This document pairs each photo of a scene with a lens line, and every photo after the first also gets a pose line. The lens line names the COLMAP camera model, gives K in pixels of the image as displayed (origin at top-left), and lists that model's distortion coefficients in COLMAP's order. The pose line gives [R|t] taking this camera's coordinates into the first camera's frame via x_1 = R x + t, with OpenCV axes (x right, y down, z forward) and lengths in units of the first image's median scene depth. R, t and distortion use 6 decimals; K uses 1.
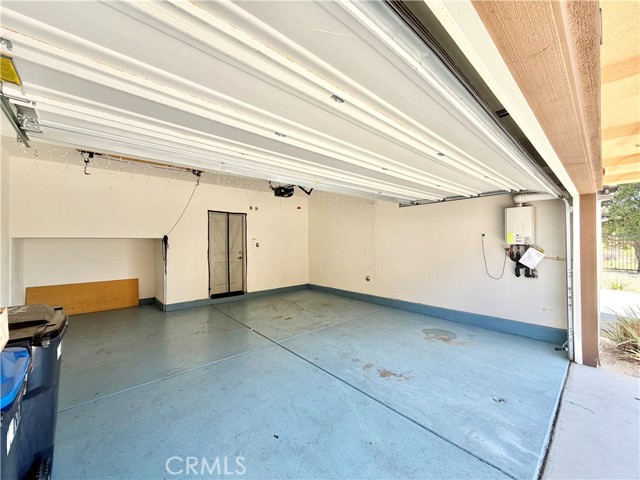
lens RADIAL K [[257.7, 0, 320.1], [0, 257.7, 240.4], [0, 0, 1]] dist [-0.000803, 0.000031]
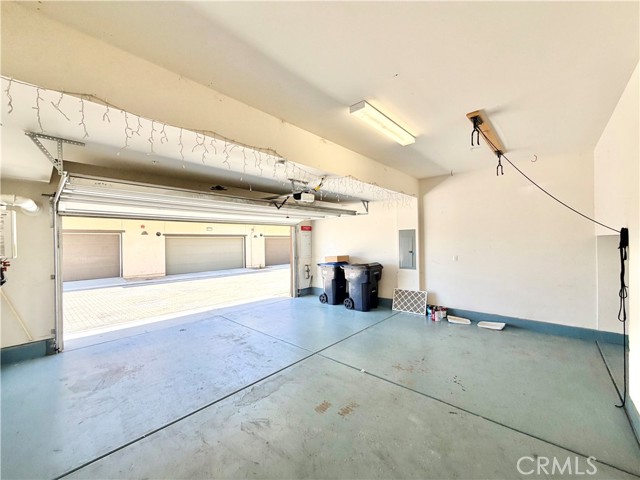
lens RADIAL K [[257.7, 0, 319.5], [0, 257.7, 241.9], [0, 0, 1]] dist [-0.000803, 0.000031]
pose [[-0.994922, 0.025101, -0.097467, -0.096197], [0.025808, 0.999649, -0.006007, -0.006596], [0.097282, -0.008492, -0.995221, 1.866502]]
